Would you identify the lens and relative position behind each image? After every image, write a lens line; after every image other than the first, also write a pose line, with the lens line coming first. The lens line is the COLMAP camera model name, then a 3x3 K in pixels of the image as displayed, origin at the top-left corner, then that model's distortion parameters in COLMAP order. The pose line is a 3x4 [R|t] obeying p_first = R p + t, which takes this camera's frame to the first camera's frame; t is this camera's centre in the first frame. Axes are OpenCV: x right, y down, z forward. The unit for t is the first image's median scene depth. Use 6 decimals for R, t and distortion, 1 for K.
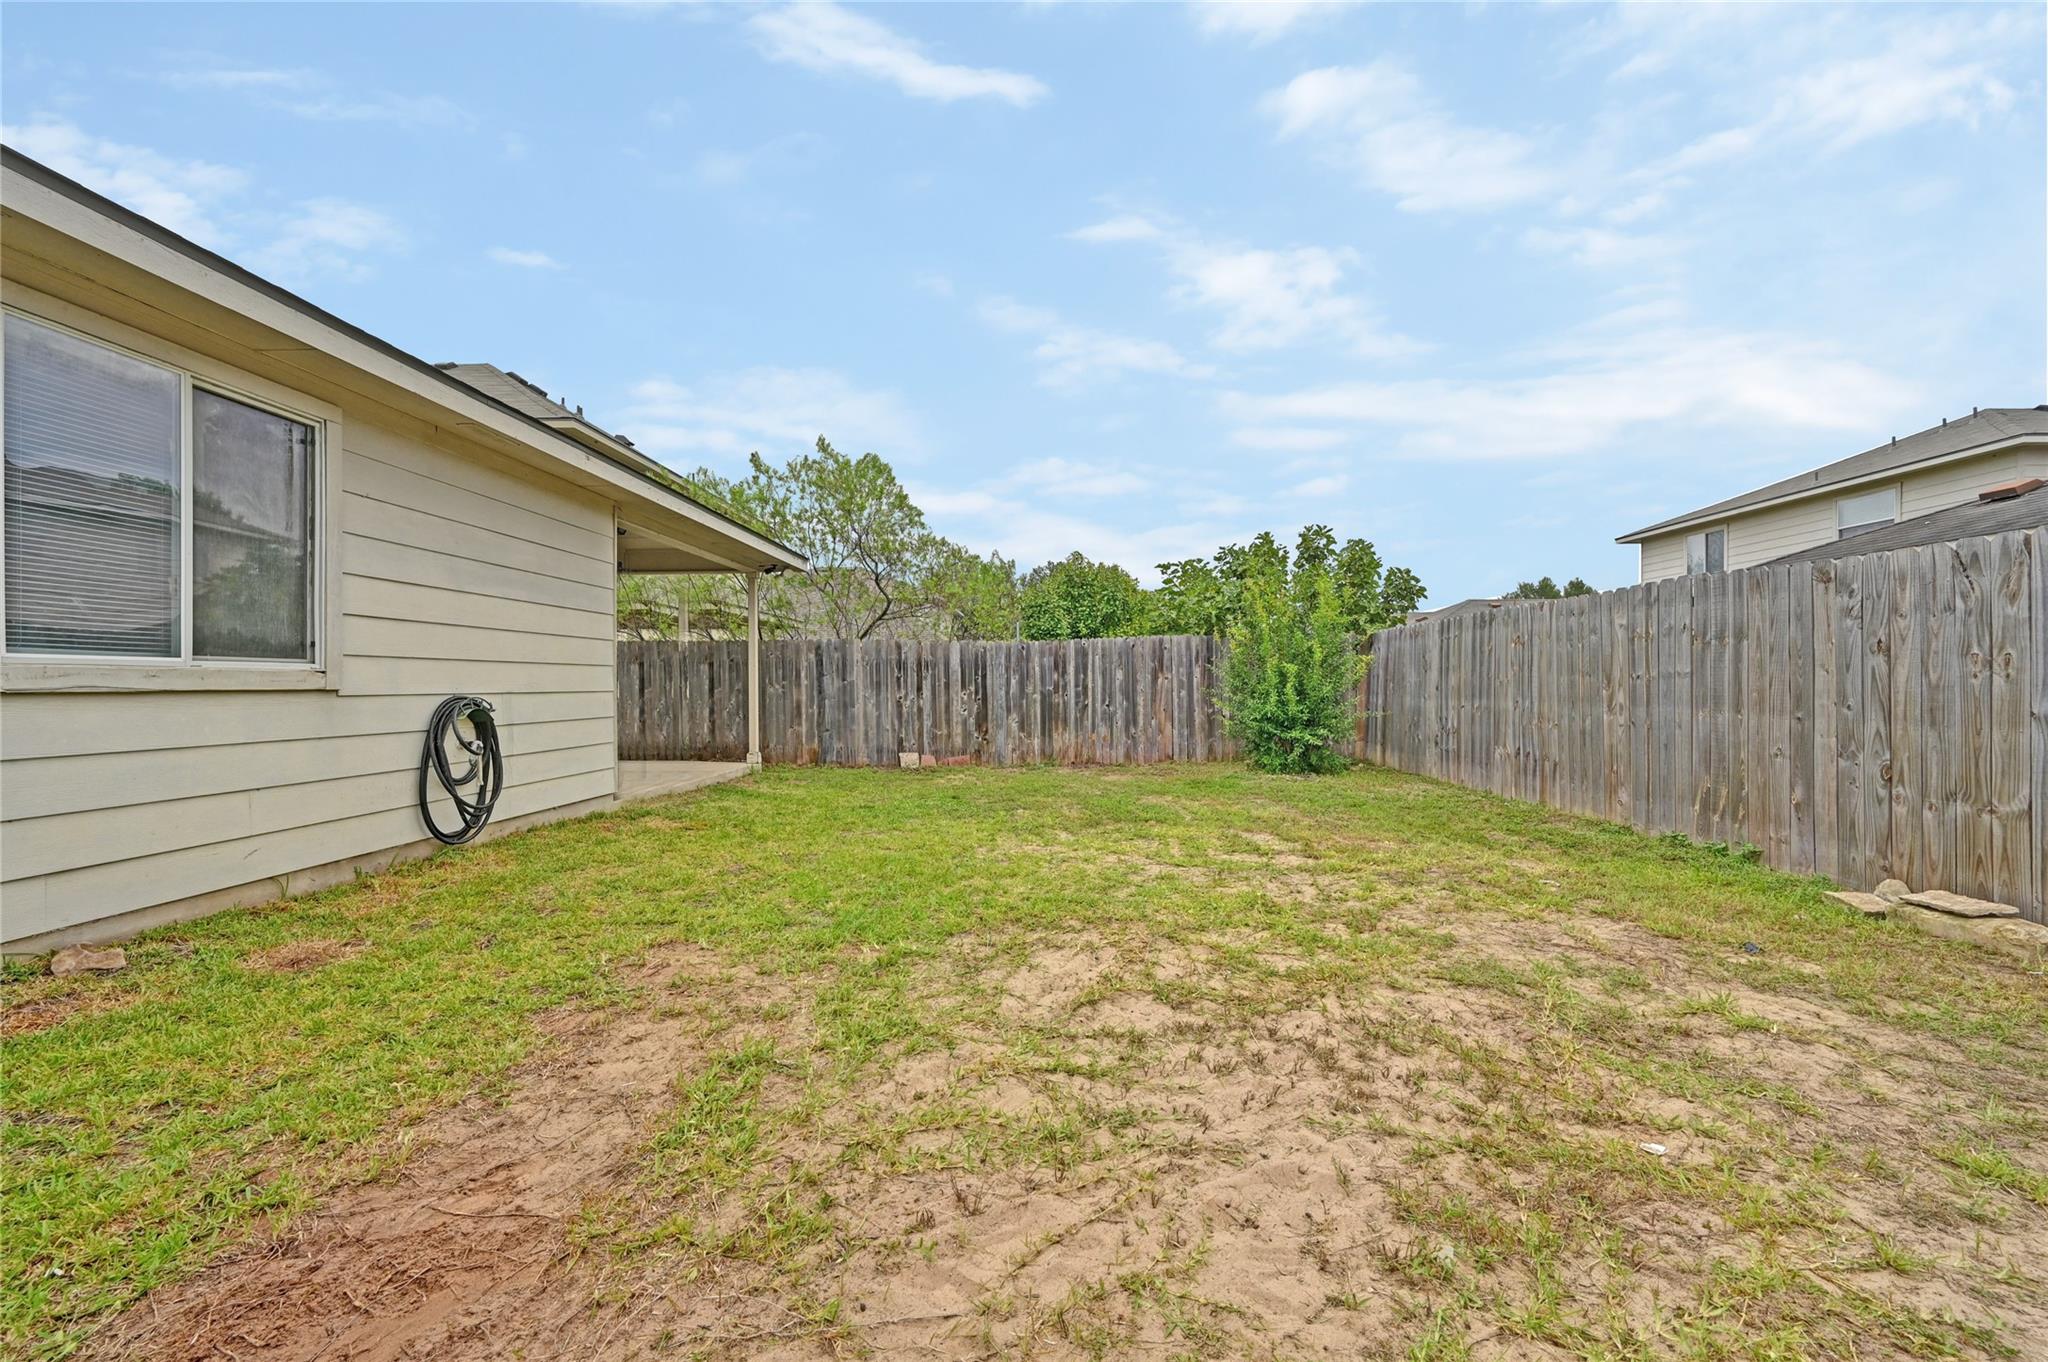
lens RADIAL K [[808.0, 0, 1031.3], [0, 808.0, 683.1], [0, 0, 1]] dist [-0.000104, 0.000239]
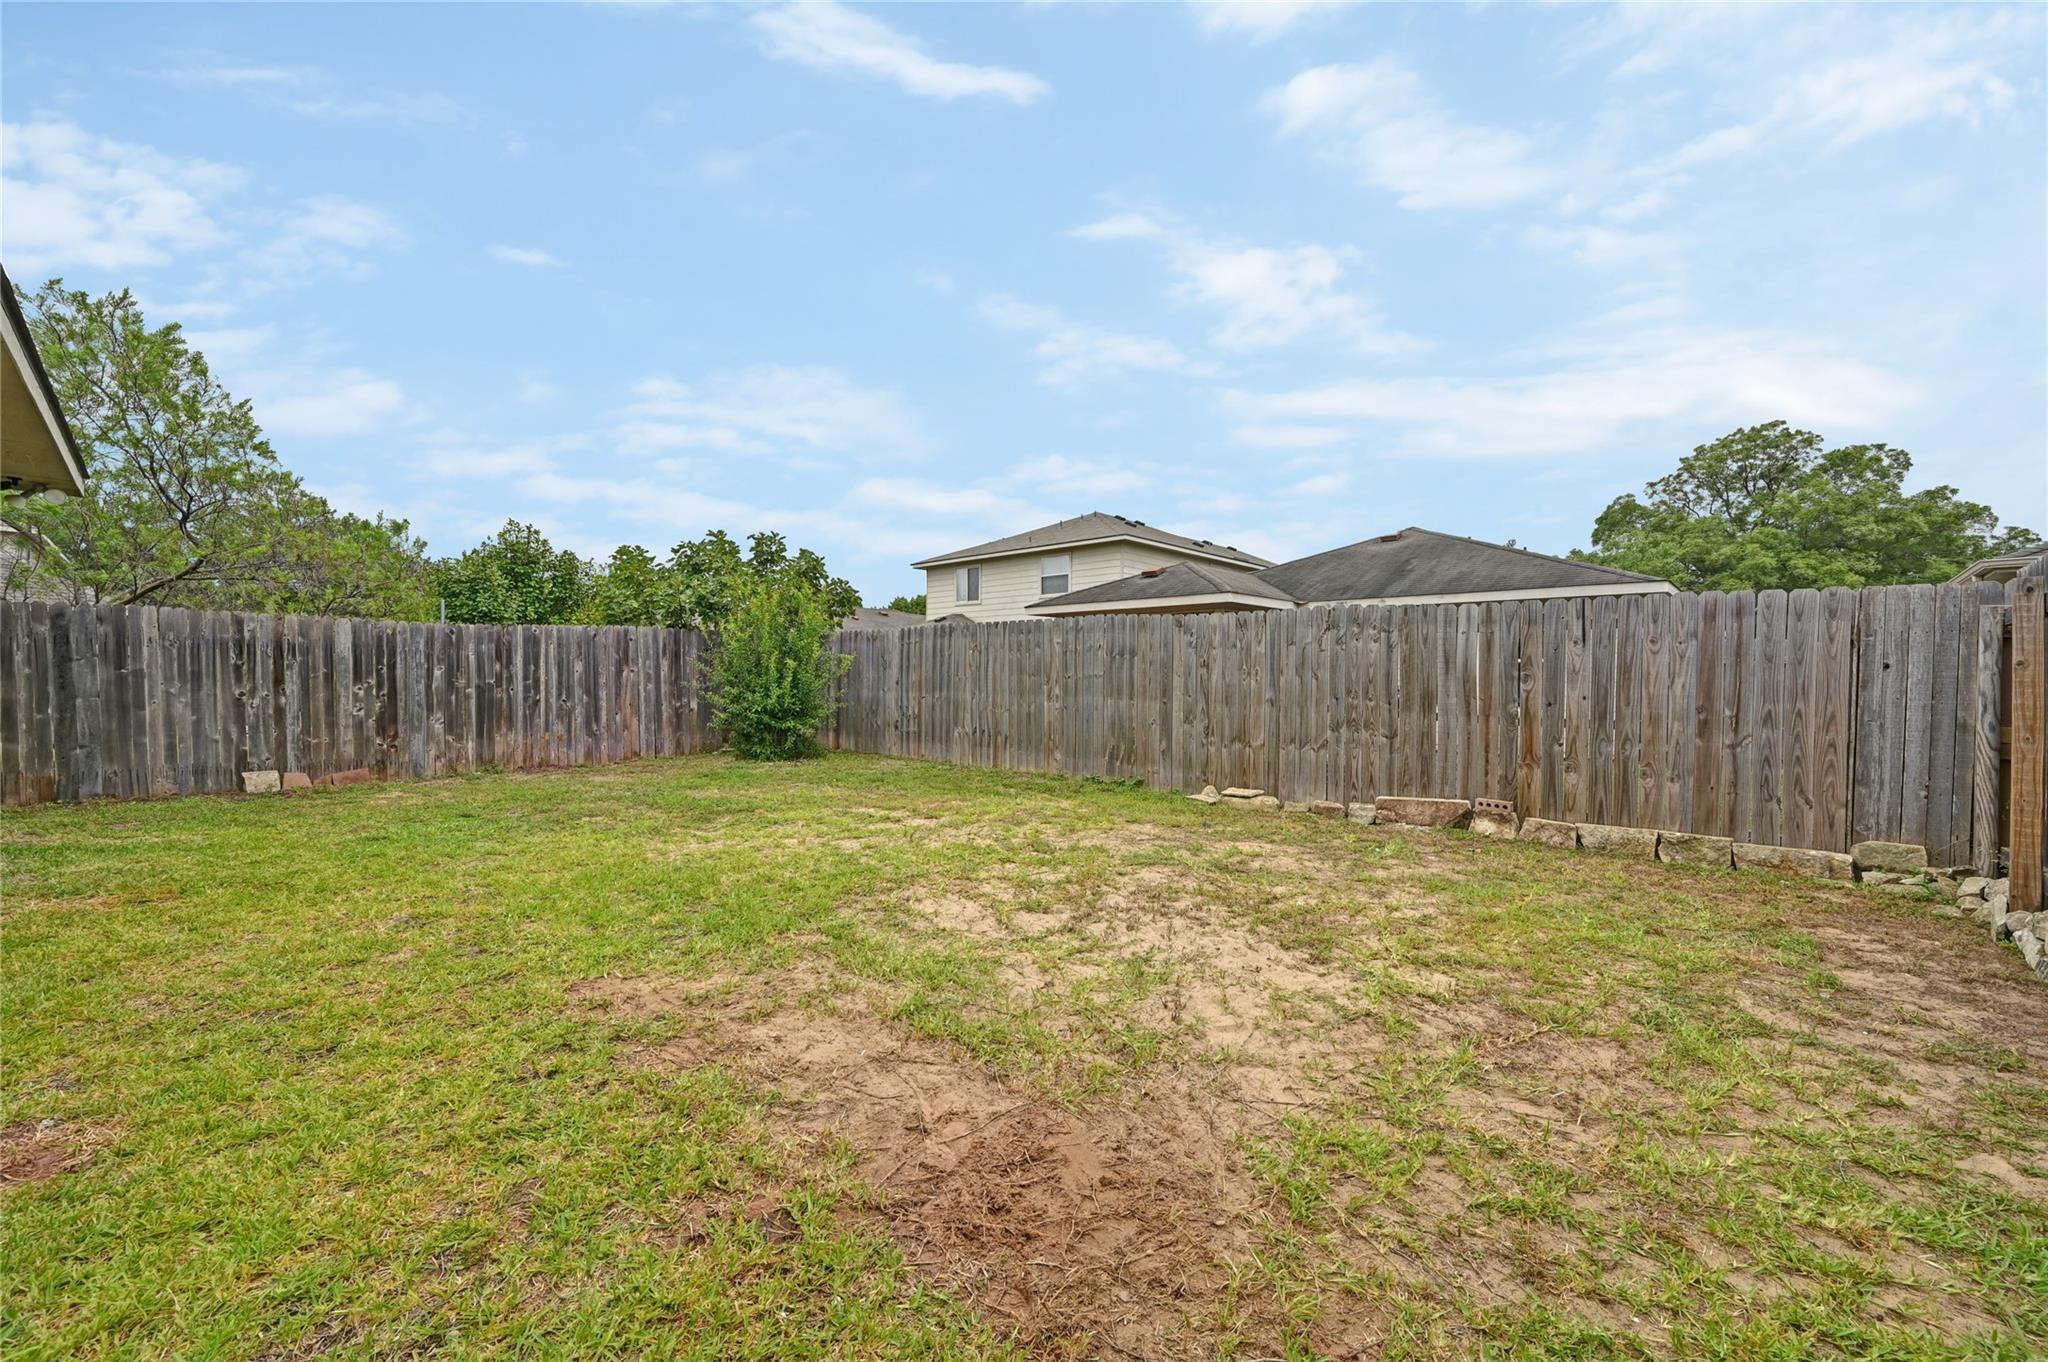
lens RADIAL K [[805.1, 0, 1028.9], [0, 805.1, 678.1], [0, 0, 1]] dist [-0.002676, -0.000028]
pose [[0.662777, 0.005762, 0.748794, -0.386825], [-0.009976, 0.999950, 0.001136, -0.005809], [-0.748750, -0.008223, 0.662801, 0.035909]]
